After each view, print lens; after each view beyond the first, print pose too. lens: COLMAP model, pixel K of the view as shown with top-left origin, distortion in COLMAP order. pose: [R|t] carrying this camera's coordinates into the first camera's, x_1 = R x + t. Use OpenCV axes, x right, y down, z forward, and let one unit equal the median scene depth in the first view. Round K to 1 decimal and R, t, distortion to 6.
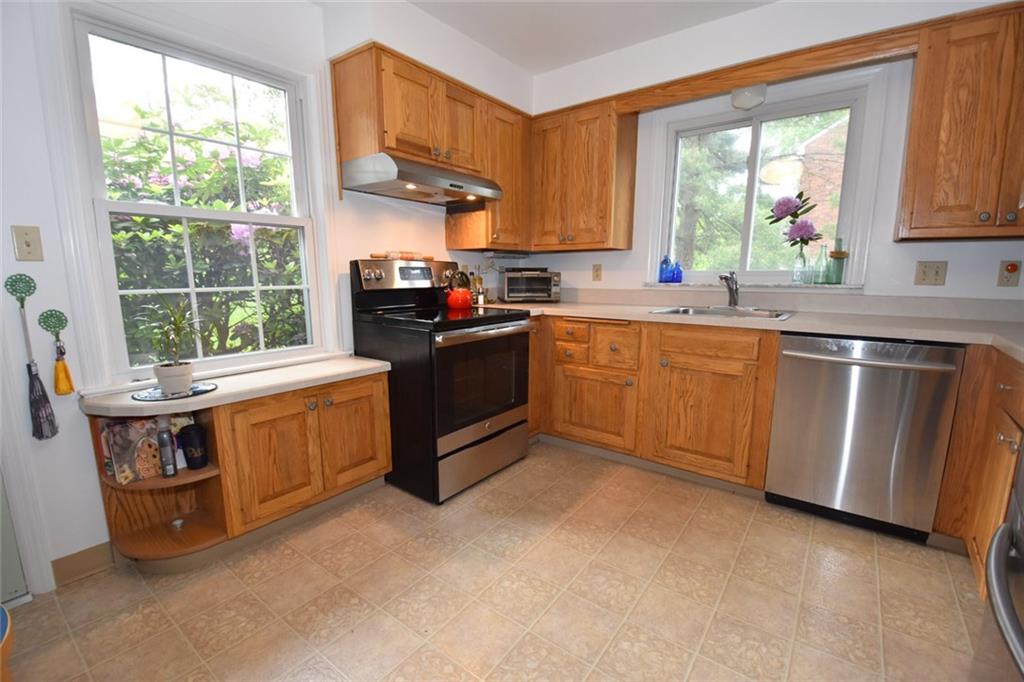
lens RADIAL K [[445.5, 0, 512.0], [0, 445.5, 341.0], [0, 0, 1]] dist [0.000583, -0.013697]
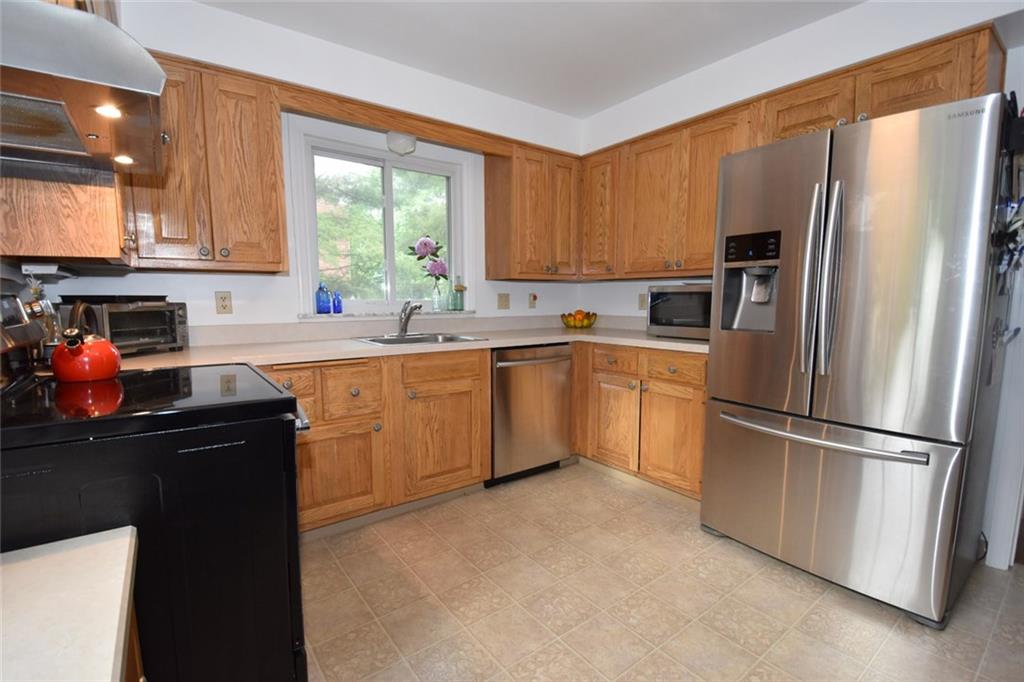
lens RADIAL K [[445.5, 0, 512.0], [0, 445.5, 341.0], [0, 0, 1]] dist [0.000583, -0.013697]
pose [[0.286823, -0.088122, 0.953922, -0.492650], [0.147344, 0.987970, 0.046964, -0.078120], [-0.946585, 0.127084, 0.296356, 0.481600]]
